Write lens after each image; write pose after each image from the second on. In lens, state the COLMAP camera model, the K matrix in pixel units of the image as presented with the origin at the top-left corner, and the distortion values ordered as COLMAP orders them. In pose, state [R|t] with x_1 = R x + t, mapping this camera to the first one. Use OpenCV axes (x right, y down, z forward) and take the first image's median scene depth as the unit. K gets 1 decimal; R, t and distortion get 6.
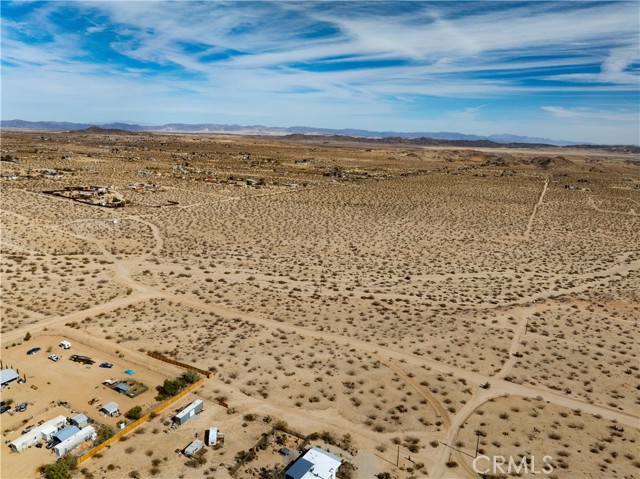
lens RADIAL K [[452.1, 0, 319.2], [0, 452.1, 225.8], [0, 0, 1]] dist [-0.048307, 0.014759]
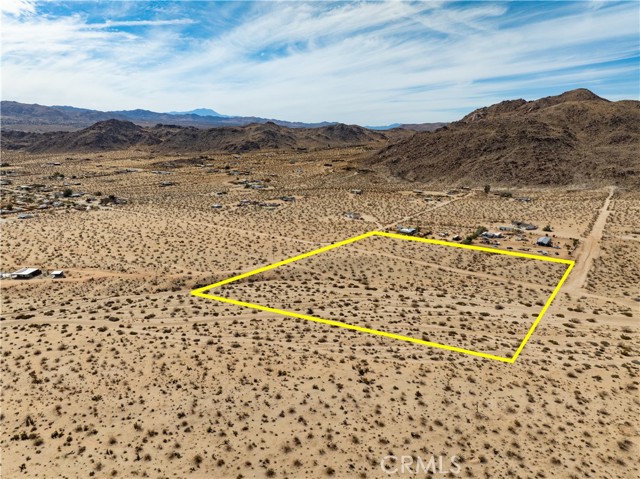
lens RADIAL K [[452.1, 0, 320.8], [0, 452.1, 233.7], [0, 0, 1]] dist [-0.048307, 0.014759]
pose [[-0.989335, -0.084411, 0.118703, 0.100192], [-0.026658, 0.906126, 0.422168, -0.370242], [-0.143195, 0.414501, -0.898712, 1.764875]]
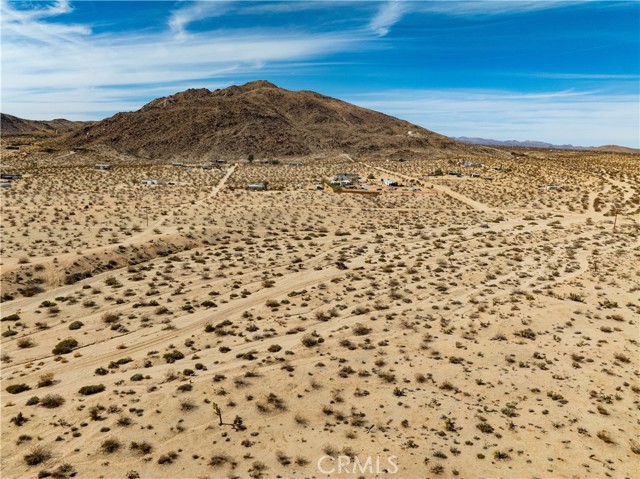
lens RADIAL K [[452.1, 0, 319.7], [0, 452.1, 235.4], [0, 0, 1]] dist [-0.048307, 0.014759]
pose [[-0.825307, 0.051755, -0.562308, 0.524396], [-0.175911, 0.922676, 0.343110, -0.085872], [0.536586, 0.382087, -0.752386, 1.432543]]
